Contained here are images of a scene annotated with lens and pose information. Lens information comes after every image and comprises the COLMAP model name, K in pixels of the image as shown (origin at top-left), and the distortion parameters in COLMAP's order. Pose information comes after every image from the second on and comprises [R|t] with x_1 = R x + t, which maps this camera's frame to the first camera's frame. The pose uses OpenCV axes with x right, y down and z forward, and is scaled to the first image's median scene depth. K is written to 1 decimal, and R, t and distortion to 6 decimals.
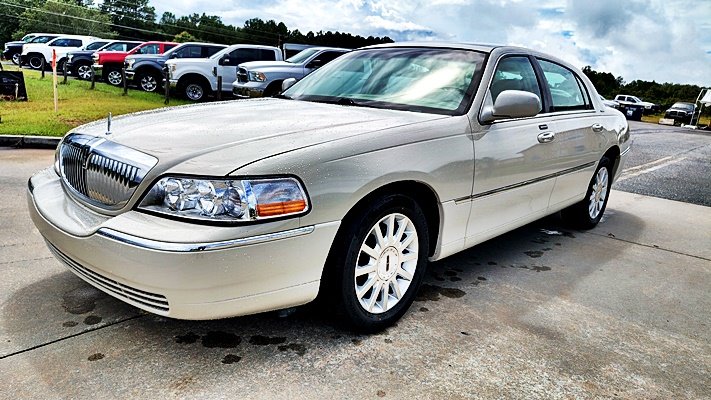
lens RADIAL K [[502.6, 0, 327.5], [0, 502.6, 188.3], [0, 0, 1]] dist [0.023120, -0.035741]
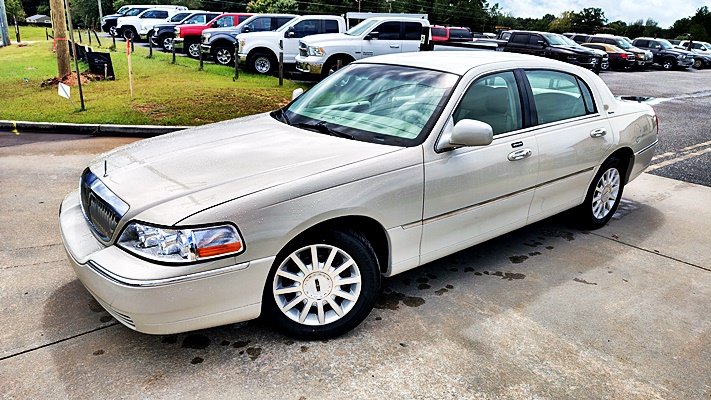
lens RADIAL K [[502.6, 0, 333.3], [0, 502.6, 185.0], [0, 0, 1]] dist [0.023120, -0.035741]
pose [[0.986298, 0.005343, -0.164886, 0.248175], [0.008828, 0.996334, 0.085089, -0.142633], [0.164736, -0.085379, 0.982636, -0.102114]]
